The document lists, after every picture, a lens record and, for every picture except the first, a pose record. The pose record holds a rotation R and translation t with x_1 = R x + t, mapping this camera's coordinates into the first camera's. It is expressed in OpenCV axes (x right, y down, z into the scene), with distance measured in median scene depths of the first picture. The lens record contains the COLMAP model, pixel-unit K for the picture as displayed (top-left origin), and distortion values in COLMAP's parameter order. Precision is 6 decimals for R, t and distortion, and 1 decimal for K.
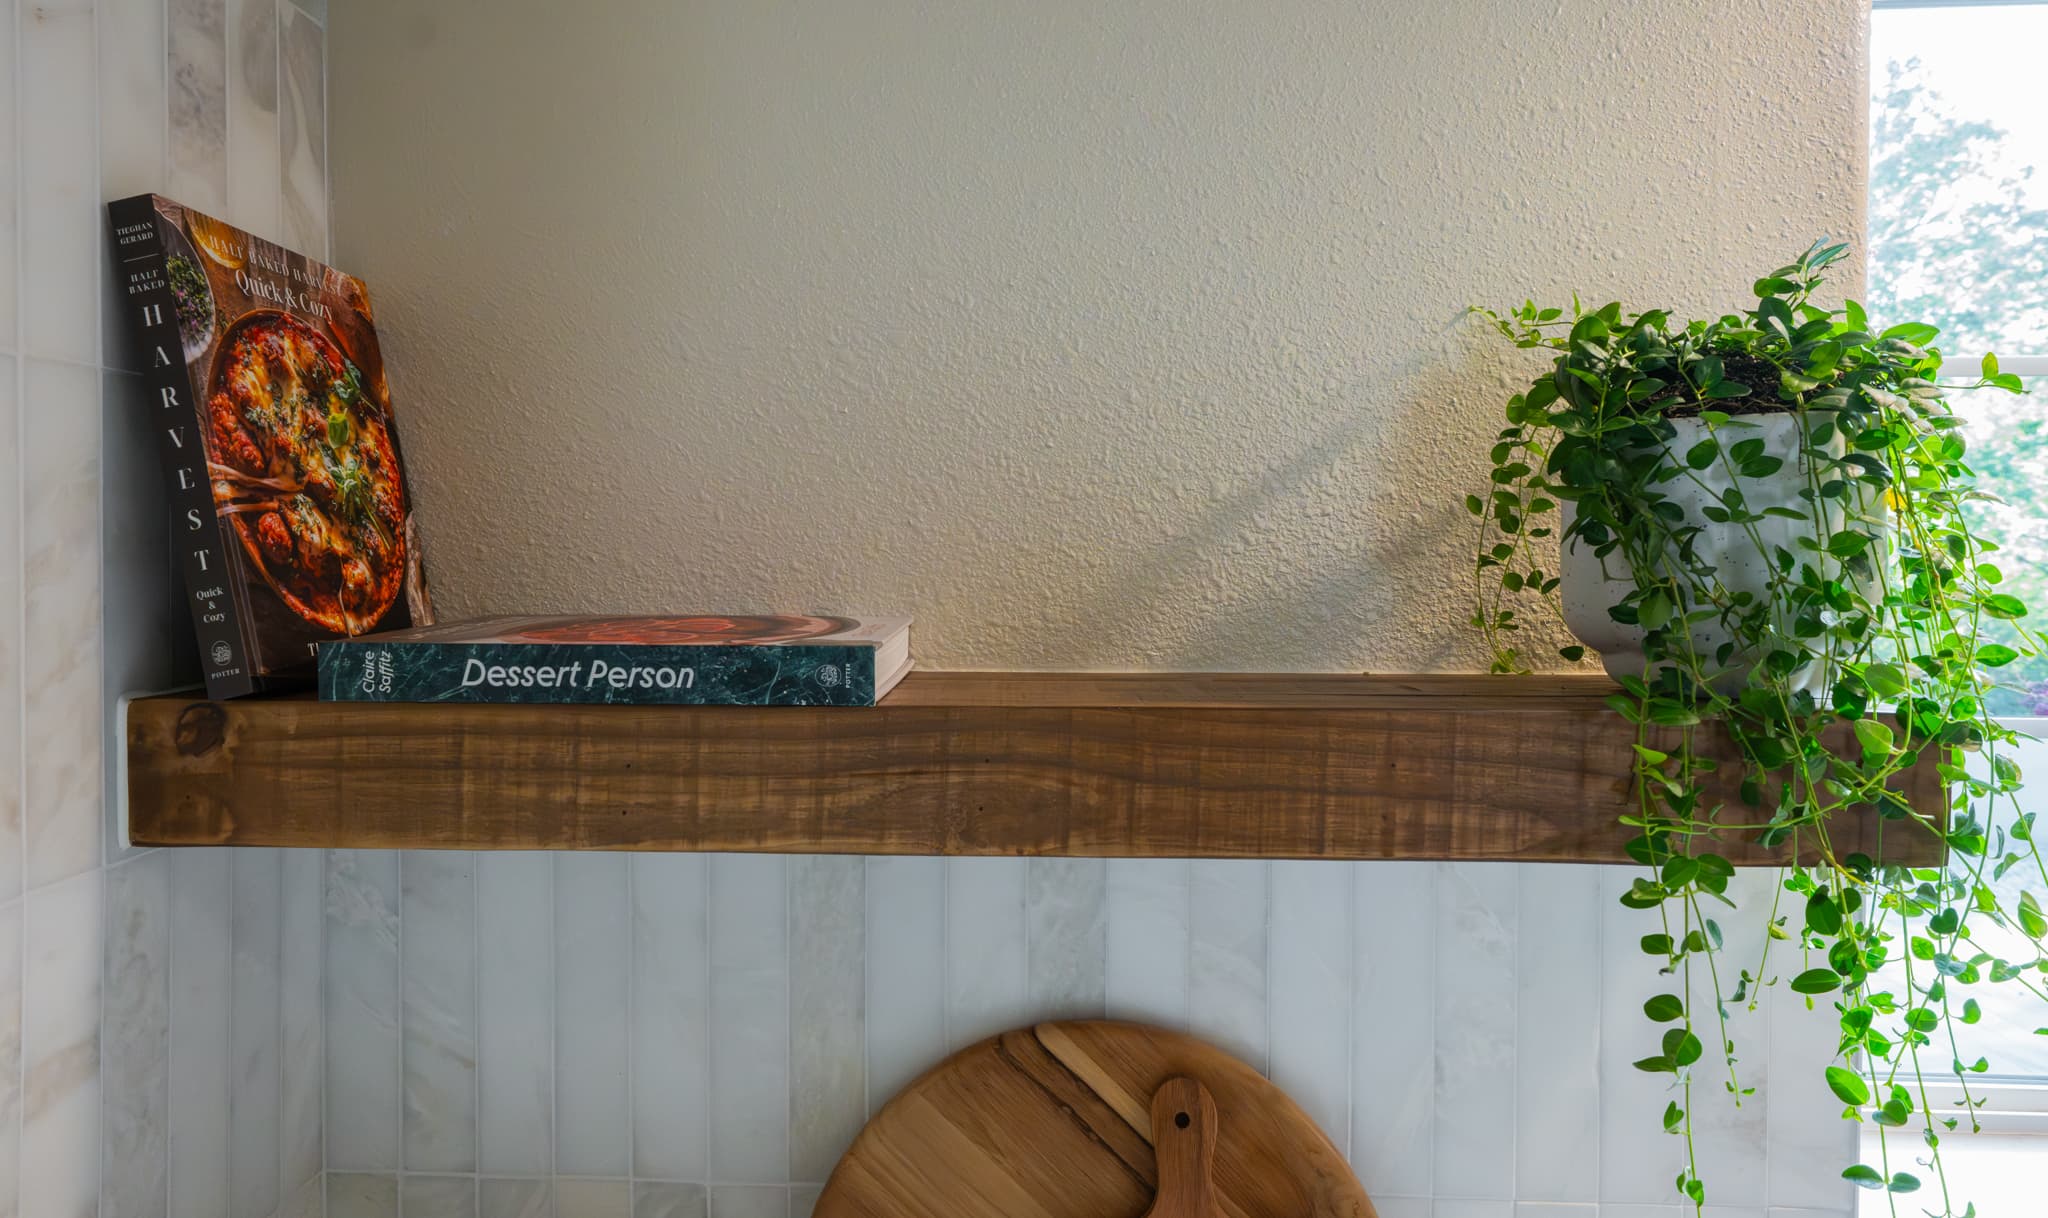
lens RADIAL K [[1292.2, 0, 969.3], [0, 1292.2, 572.7], [0, 0, 1]] dist [0.001152, 0.001060]
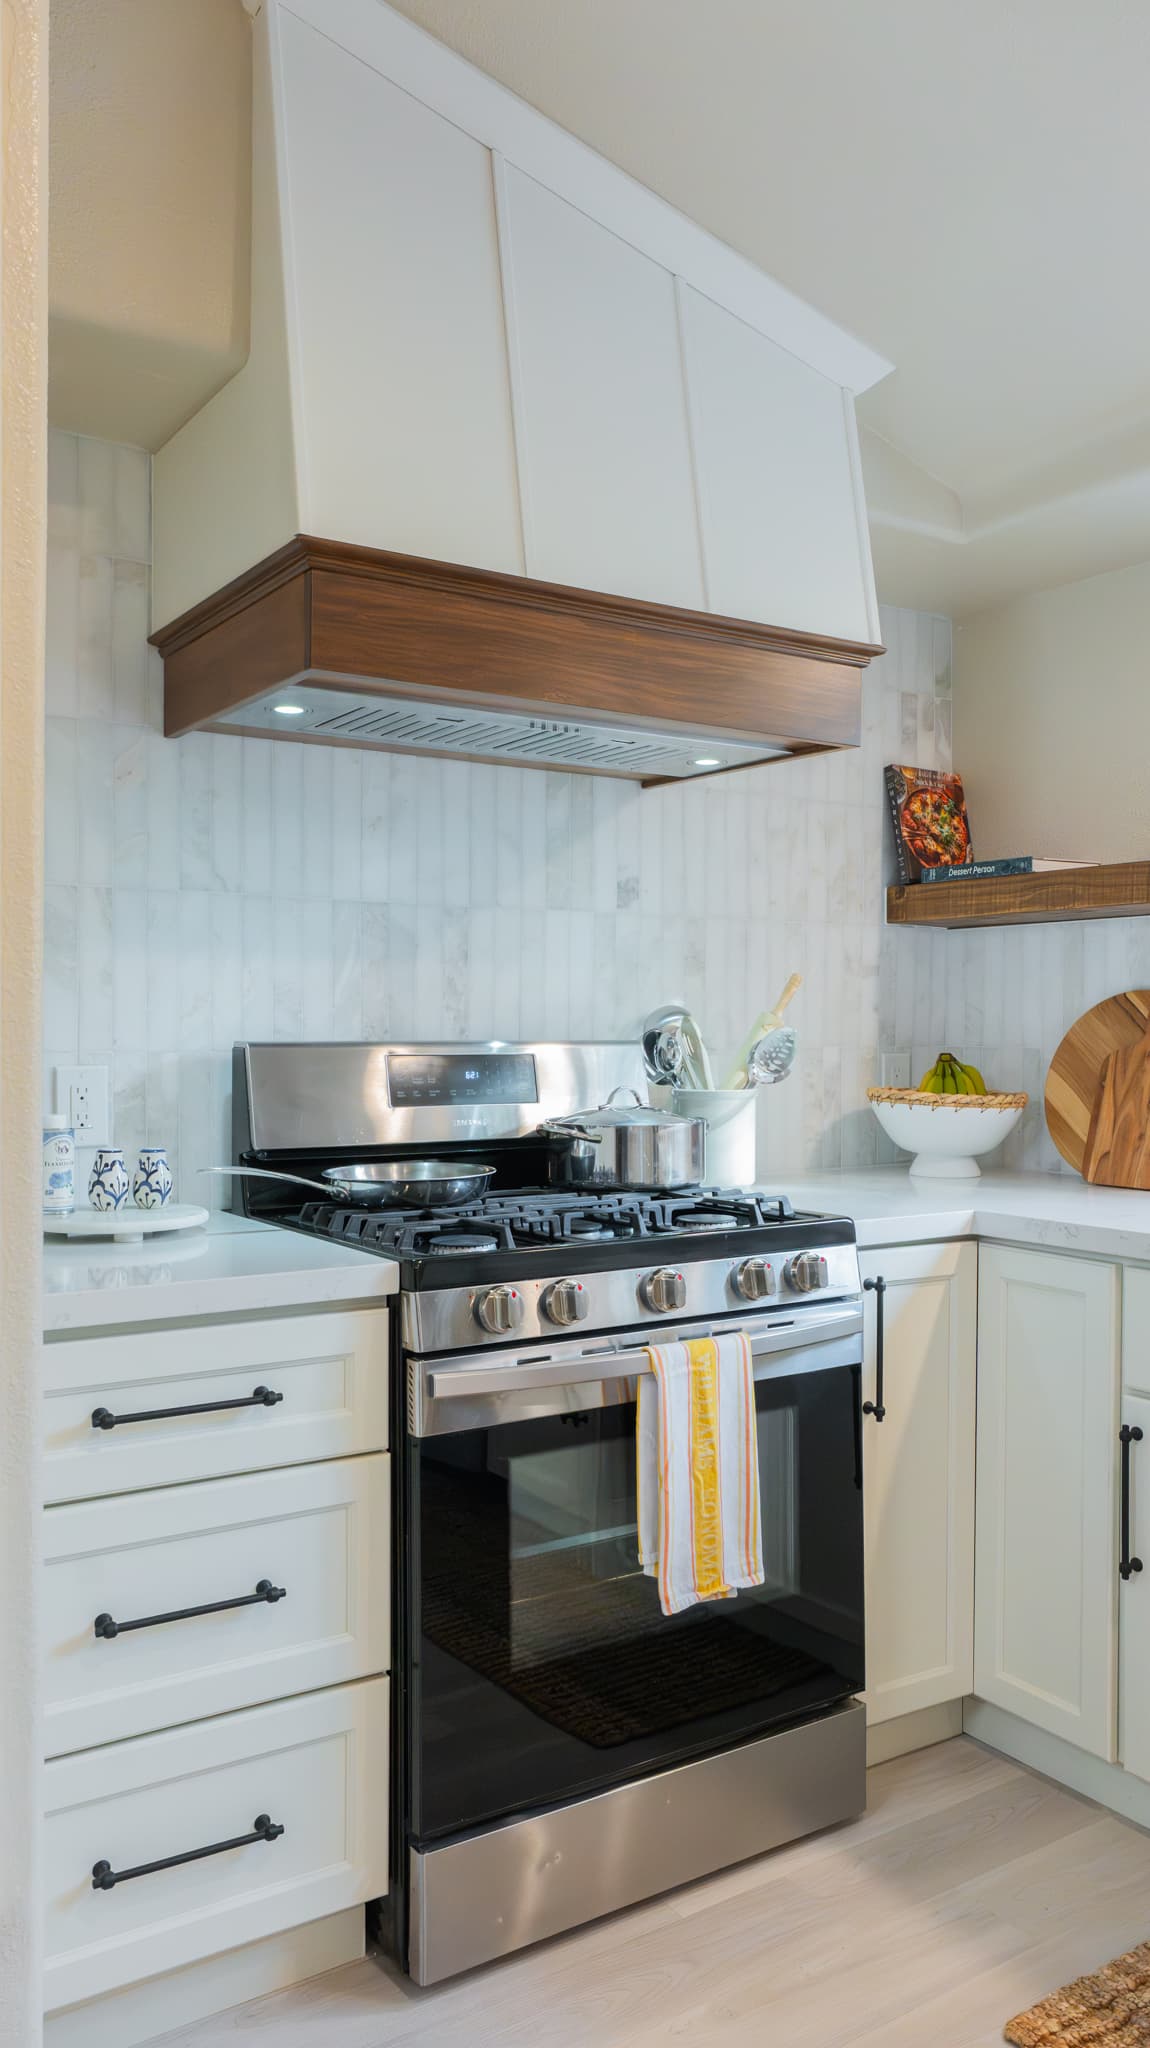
lens RADIAL K [[1516.5, 0, 583.9], [0, 1516.5, 1022.0], [0, 0, 1]] dist [-0.011839, 0.021821]
pose [[0.600220, -0.000075, -0.799835, 2.527213], [-0.022681, 0.999596, -0.017114, 0.607463], [0.799513, 0.028413, 0.599976, -2.549296]]
